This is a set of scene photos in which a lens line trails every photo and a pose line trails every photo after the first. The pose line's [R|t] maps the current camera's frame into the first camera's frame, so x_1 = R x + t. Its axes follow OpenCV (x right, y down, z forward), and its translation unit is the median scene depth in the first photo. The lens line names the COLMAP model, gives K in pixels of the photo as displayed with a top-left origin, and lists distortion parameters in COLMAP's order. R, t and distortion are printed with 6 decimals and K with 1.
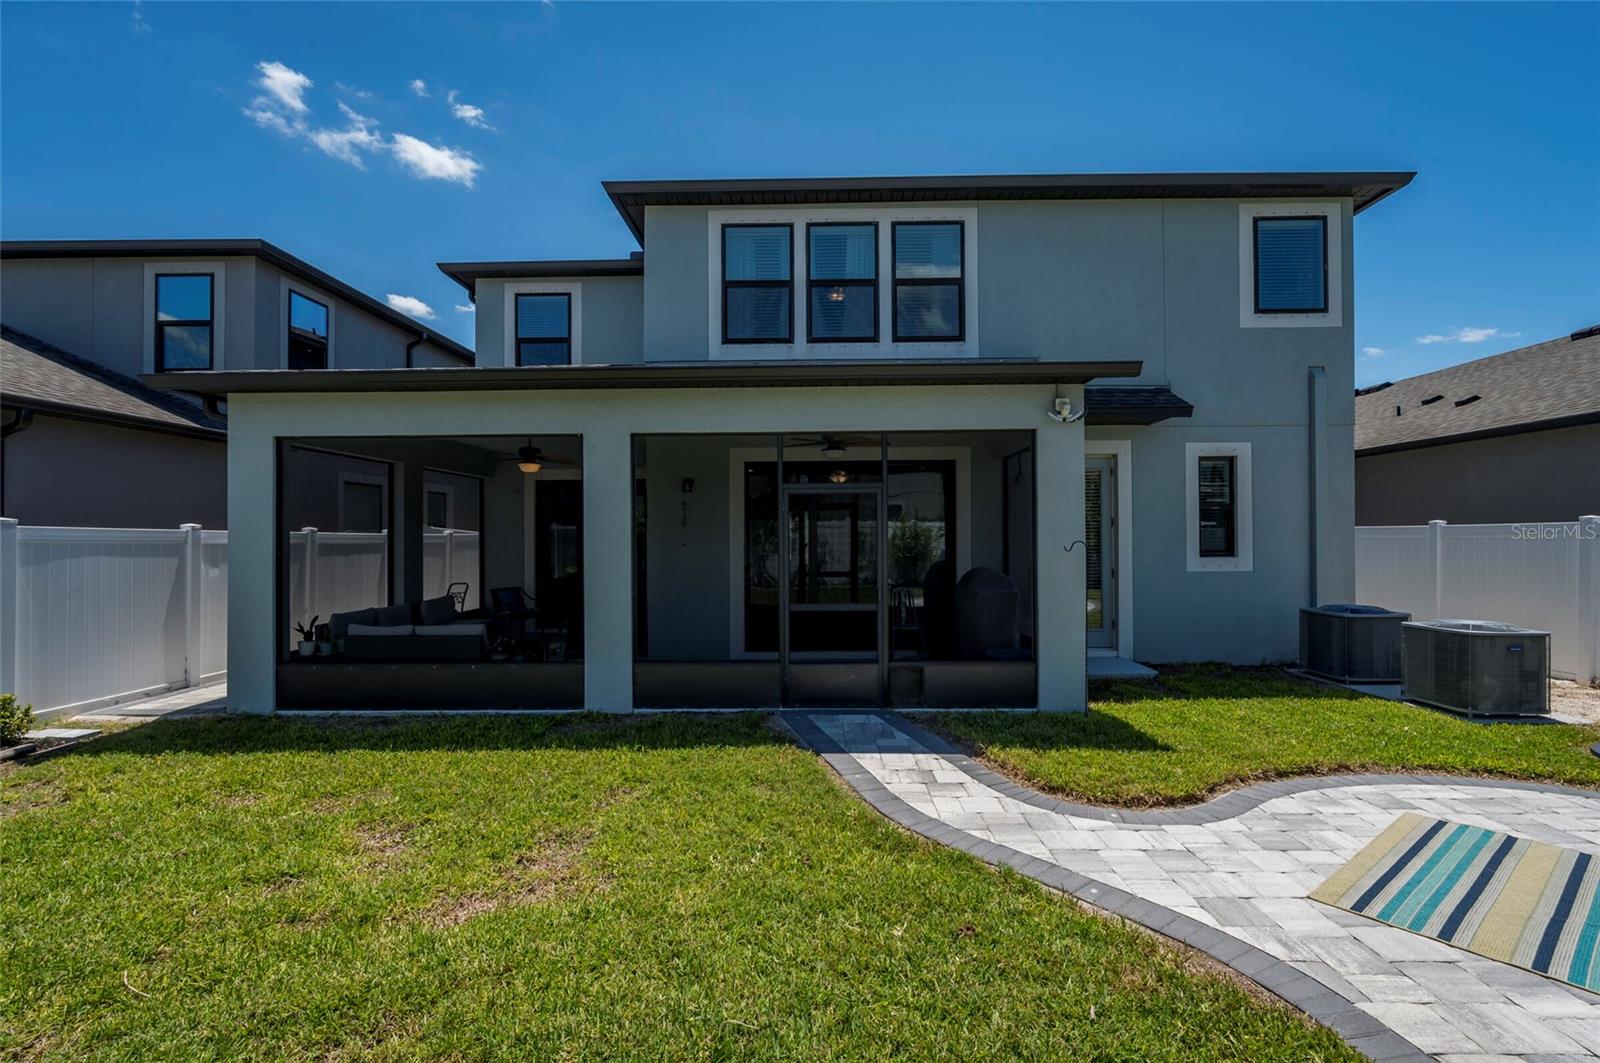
lens RADIAL K [[707.7, 0, 801.5], [0, 707.7, 530.2], [0, 0, 1]] dist [-0.000298, -0.000520]
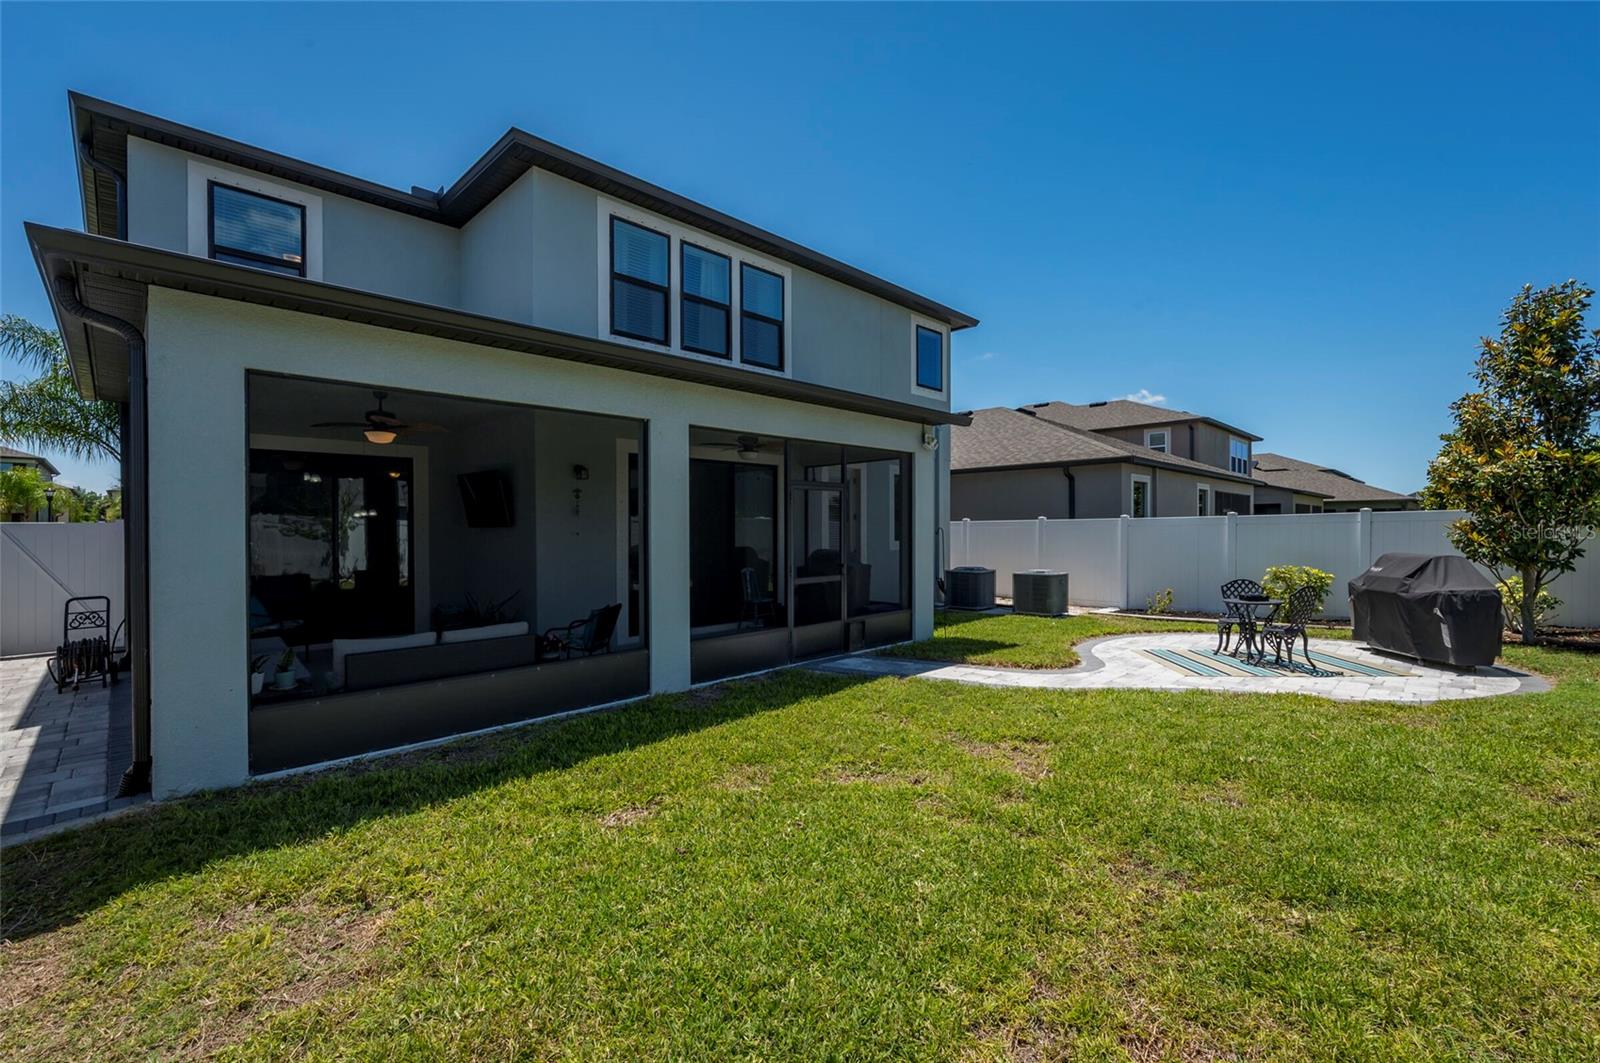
lens RADIAL K [[695.2, 0, 800.0], [0, 695.2, 531.5], [0, 0, 1]] dist [0.001883, 0.000014]
pose [[0.683611, -0.000482, 0.729846, -0.669043], [-0.003298, 0.999988, 0.003749, 0.013749], [-0.729839, -0.004969, 0.683601, 0.129826]]
